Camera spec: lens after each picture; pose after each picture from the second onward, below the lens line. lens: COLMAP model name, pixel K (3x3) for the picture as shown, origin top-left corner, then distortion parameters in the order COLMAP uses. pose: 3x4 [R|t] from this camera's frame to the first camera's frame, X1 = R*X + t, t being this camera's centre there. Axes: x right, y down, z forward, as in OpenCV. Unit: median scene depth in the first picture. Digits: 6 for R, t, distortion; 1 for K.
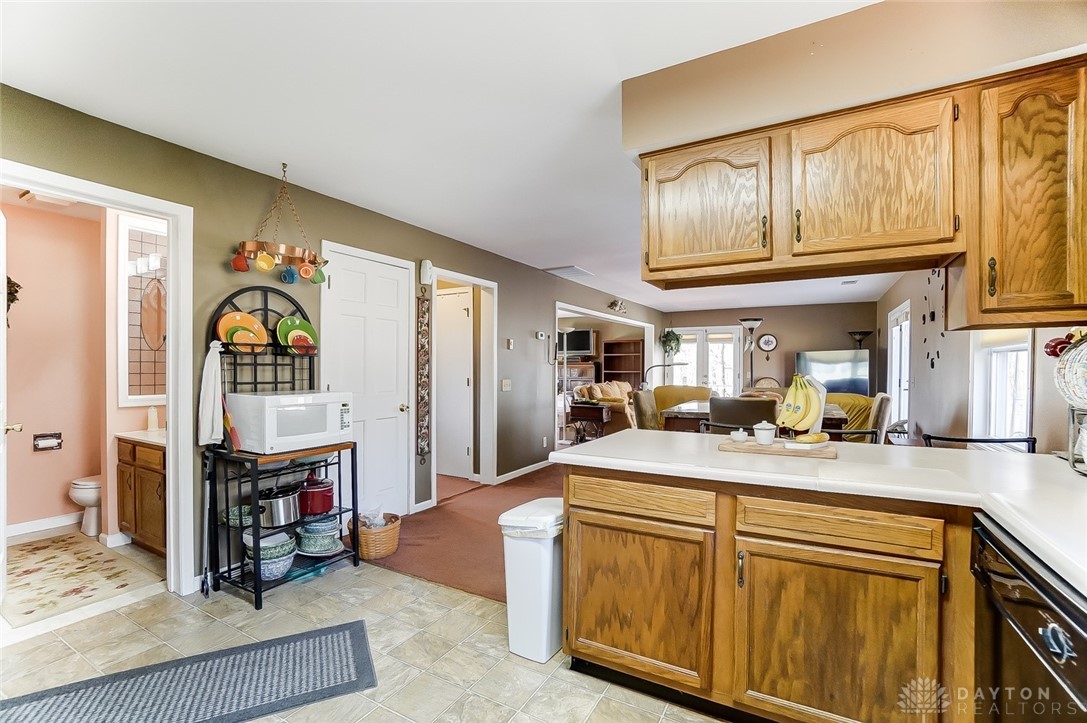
lens RADIAL K [[476.4, 0, 541.5], [0, 476.4, 366.9], [0, 0, 1]] dist [-0.037524, 0.000946]
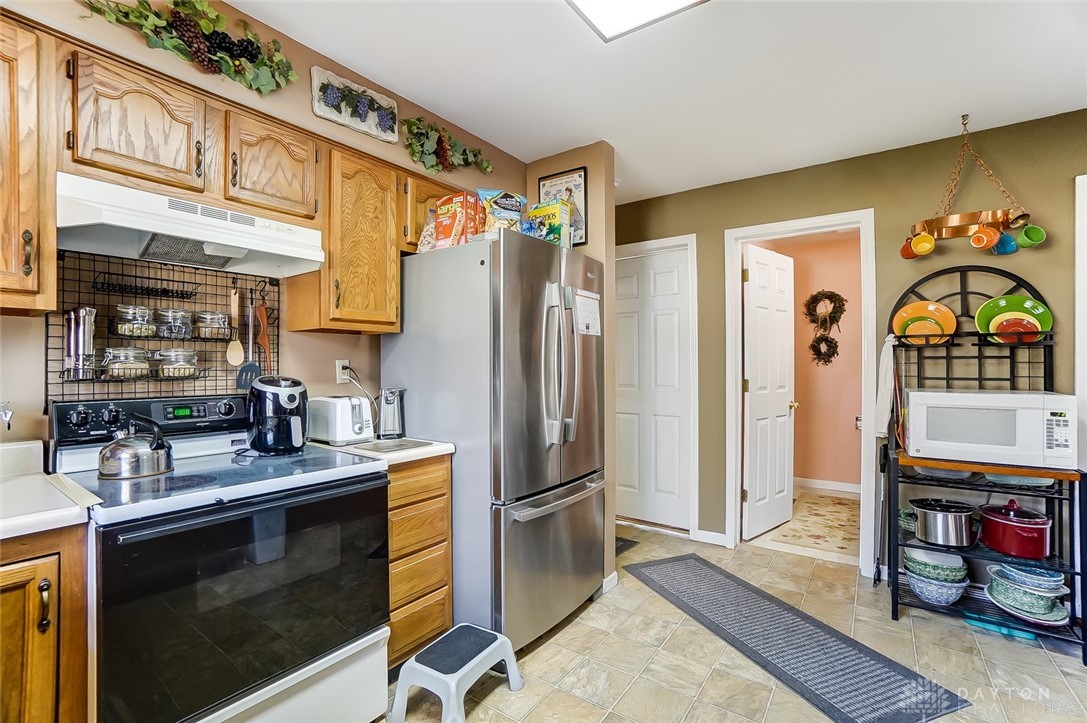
lens RADIAL K [[476.4, 0, 543.5], [0, 476.4, 363.4], [0, 0, 1]] dist [-0.037524, 0.000946]
pose [[-0.109959, -0.004018, -0.993928, 0.339457], [0.001219, 0.999991, -0.004177, 0.008663], [0.993935, -0.001671, -0.109953, 0.346454]]
